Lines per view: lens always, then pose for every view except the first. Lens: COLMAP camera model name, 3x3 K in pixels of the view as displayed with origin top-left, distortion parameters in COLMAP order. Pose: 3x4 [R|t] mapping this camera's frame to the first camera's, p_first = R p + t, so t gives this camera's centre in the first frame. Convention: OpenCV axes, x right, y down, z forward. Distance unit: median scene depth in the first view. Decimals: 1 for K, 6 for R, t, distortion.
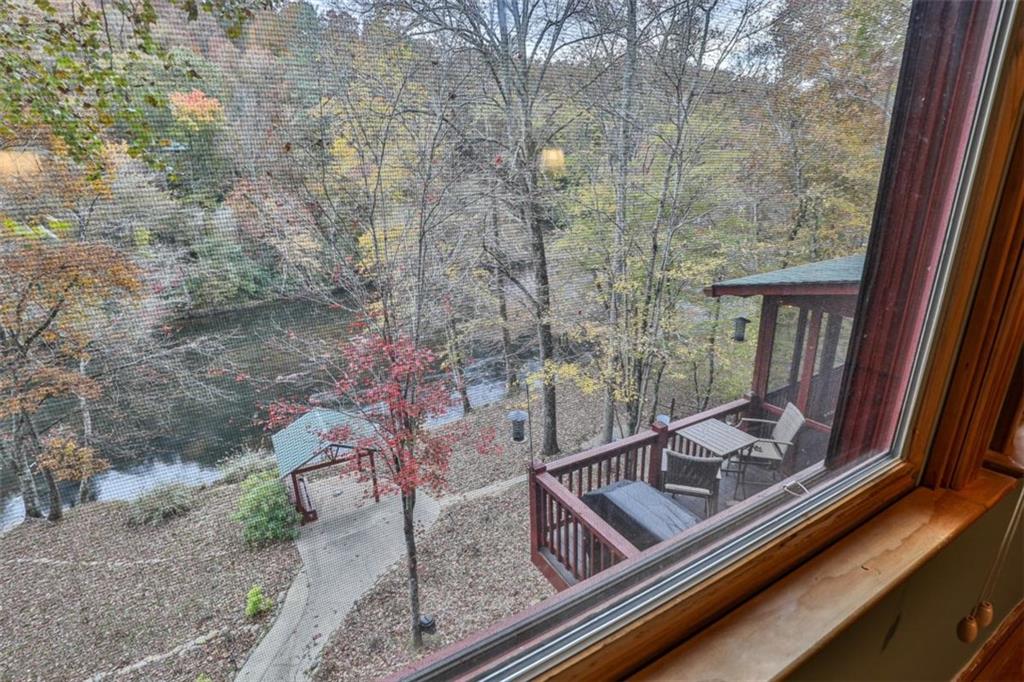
lens RADIAL K [[495.3, 0, 519.8], [0, 495.3, 347.7], [0, 0, 1]] dist [-0.039353, 0.004365]
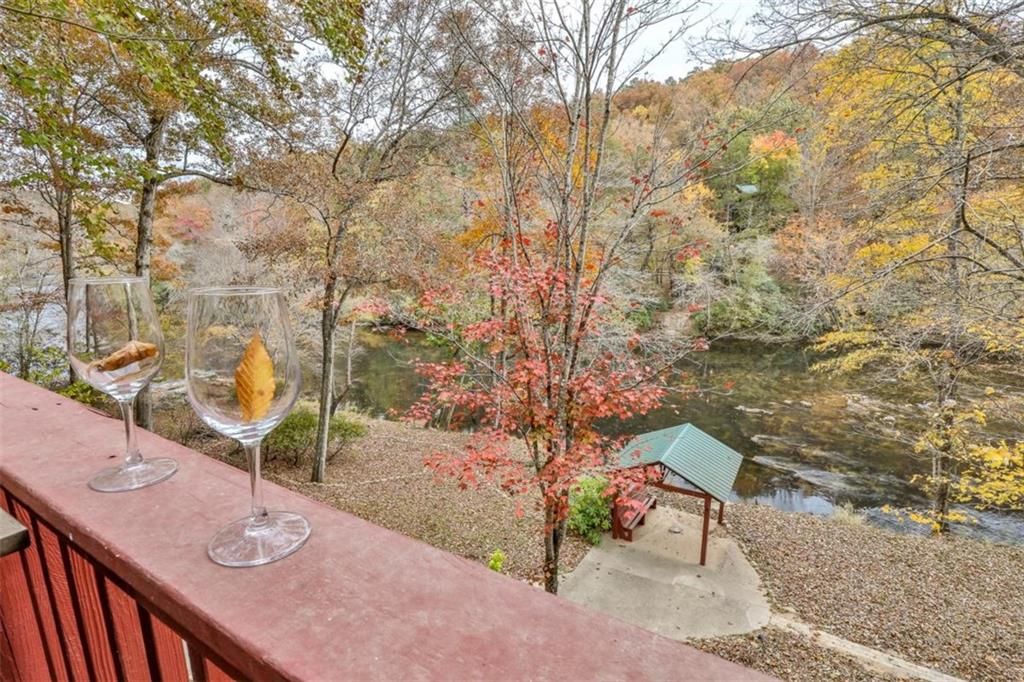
lens RADIAL K [[495.3, 0, 516.4], [0, 495.3, 339.3], [0, 0, 1]] dist [-0.039353, 0.004365]
pose [[0.477785, 0.176541, -0.860555, 0.120173], [-0.277621, 0.959739, 0.042751, 0.024070], [0.833455, 0.218482, 0.507561, 0.242291]]
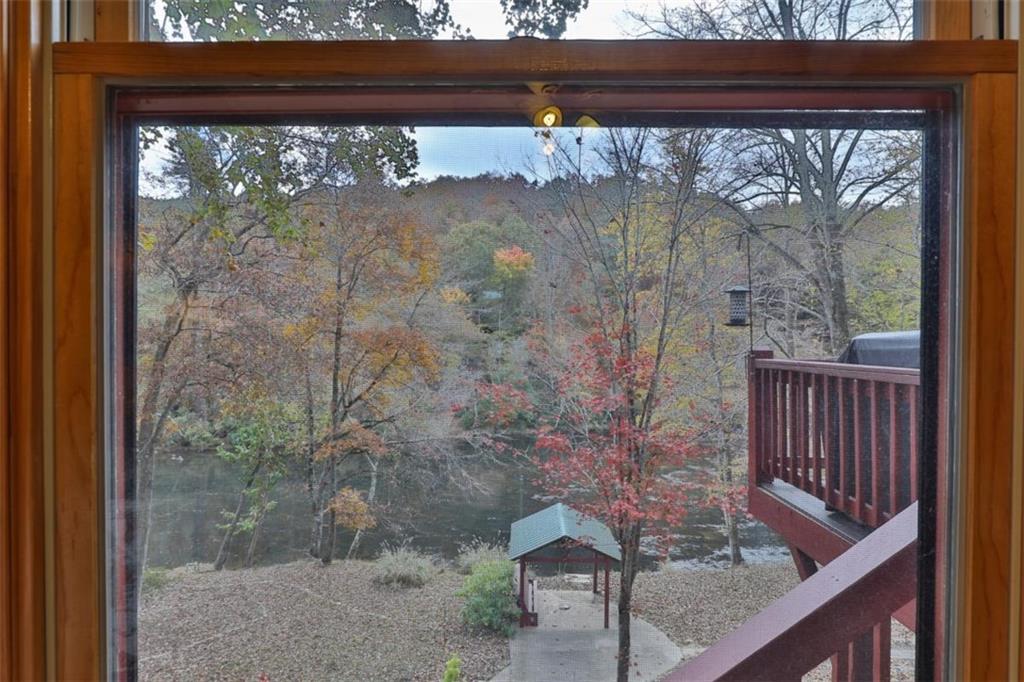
lens RADIAL K [[537.2, 0, 511.3], [0, 537.2, 346.0], [0, 0, 1]] dist [-0.025220, -0.000446]
pose [[0.850520, 0.021513, -0.525502, 0.026996], [-0.184943, 0.947585, -0.260535, 0.099056], [0.492353, 0.318778, 0.809919, 0.035771]]
